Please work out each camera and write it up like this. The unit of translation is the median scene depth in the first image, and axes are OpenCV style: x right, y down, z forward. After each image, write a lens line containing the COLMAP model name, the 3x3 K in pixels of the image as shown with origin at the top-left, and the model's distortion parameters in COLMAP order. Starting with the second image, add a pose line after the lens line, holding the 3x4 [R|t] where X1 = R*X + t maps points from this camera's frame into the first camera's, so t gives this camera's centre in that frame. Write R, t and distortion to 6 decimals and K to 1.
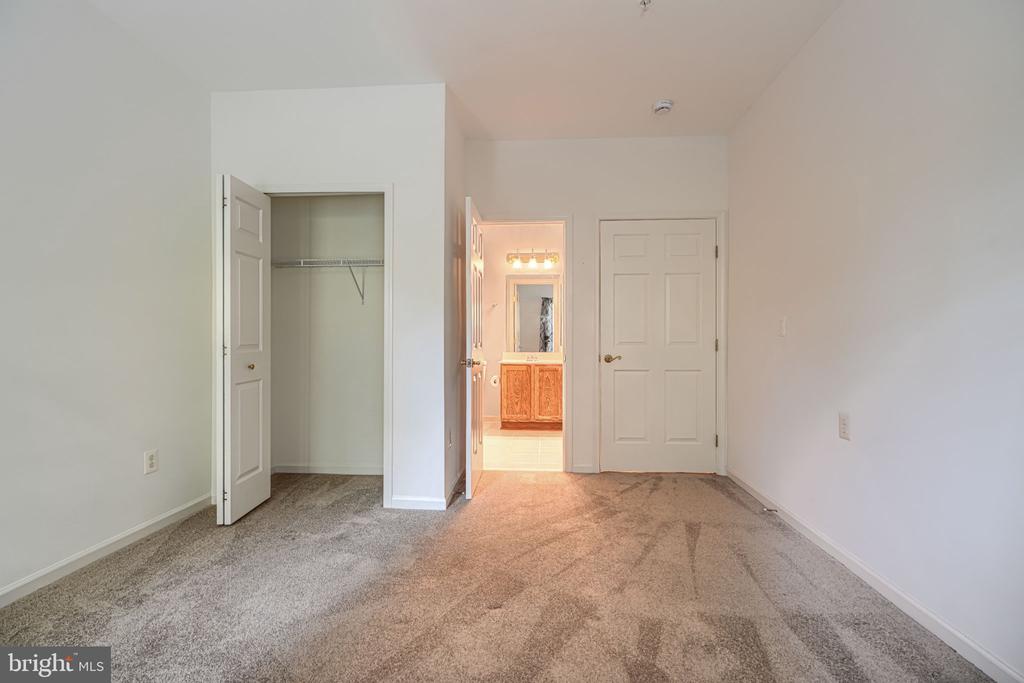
lens RADIAL K [[467.6, 0, 511.9], [0, 467.6, 338.4], [0, 0, 1]] dist [0.003200, 0.000099]
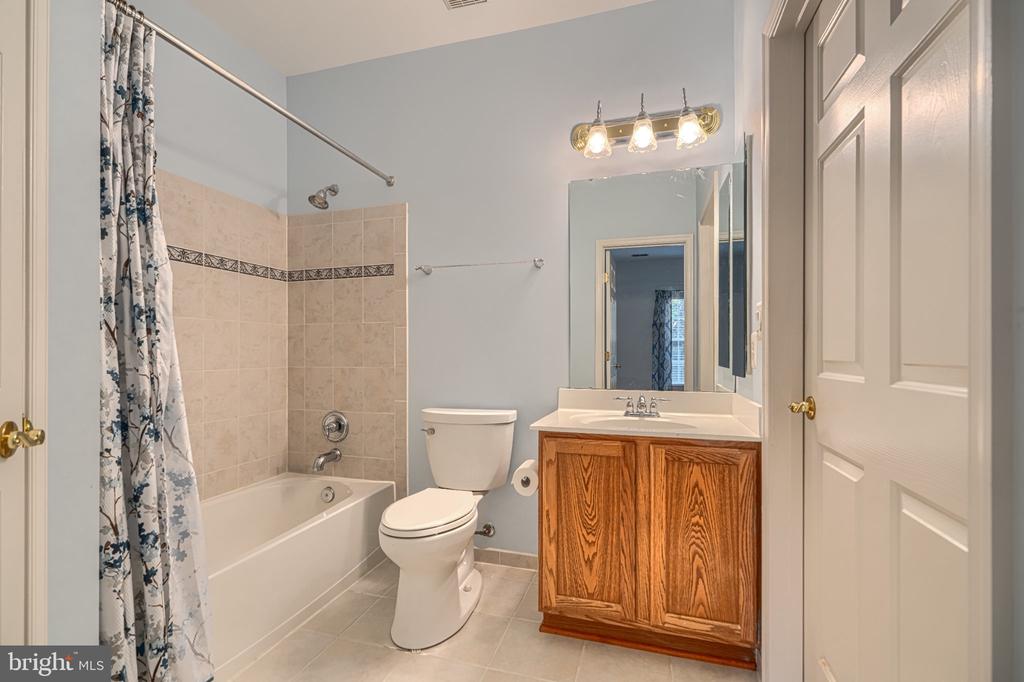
lens RADIAL K [[467.6, 0, 508.2], [0, 467.6, 349.3], [0, 0, 1]] dist [0.003200, 0.000099]
pose [[0.973704, -0.000523, -0.227817, 0.028062], [-0.000780, 0.999984, -0.005632, 0.000145], [0.227816, 0.005662, 0.973688, 0.685519]]
